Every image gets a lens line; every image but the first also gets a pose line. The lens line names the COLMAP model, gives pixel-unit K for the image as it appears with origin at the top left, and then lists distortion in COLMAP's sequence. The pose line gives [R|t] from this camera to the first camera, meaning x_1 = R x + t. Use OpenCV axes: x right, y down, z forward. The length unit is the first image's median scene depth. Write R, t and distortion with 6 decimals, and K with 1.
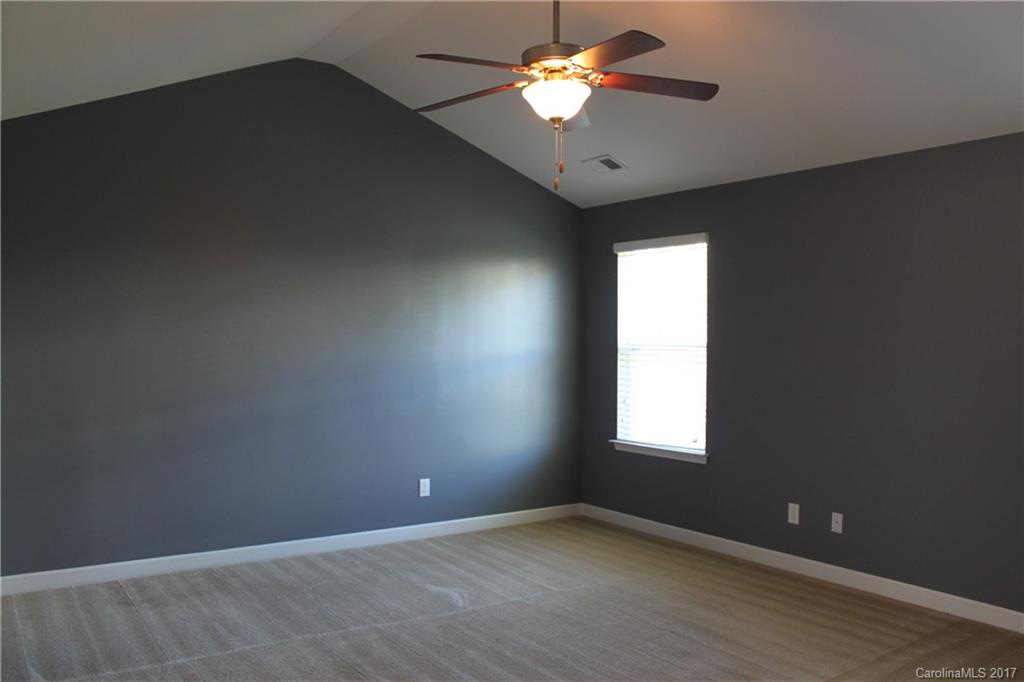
lens RADIAL K [[865.9, 0, 512.0], [0, 865.9, 341.0], [0, 0, 1]] dist [-0.154622, 0.134482]
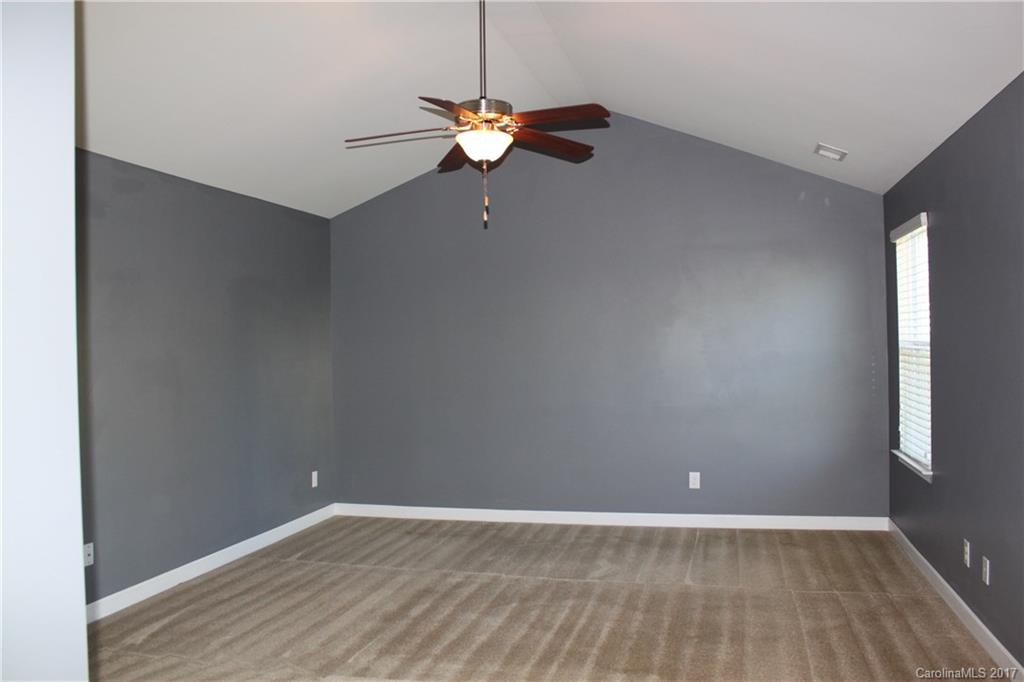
lens RADIAL K [[865.9, 0, 512.0], [0, 865.9, 341.0], [0, 0, 1]] dist [-0.154622, 0.134482]
pose [[0.647948, -0.015748, -0.761522, 0.733625], [0.016946, 0.999837, -0.006257, -0.000169], [0.761496, -0.008851, 0.648109, 0.181074]]
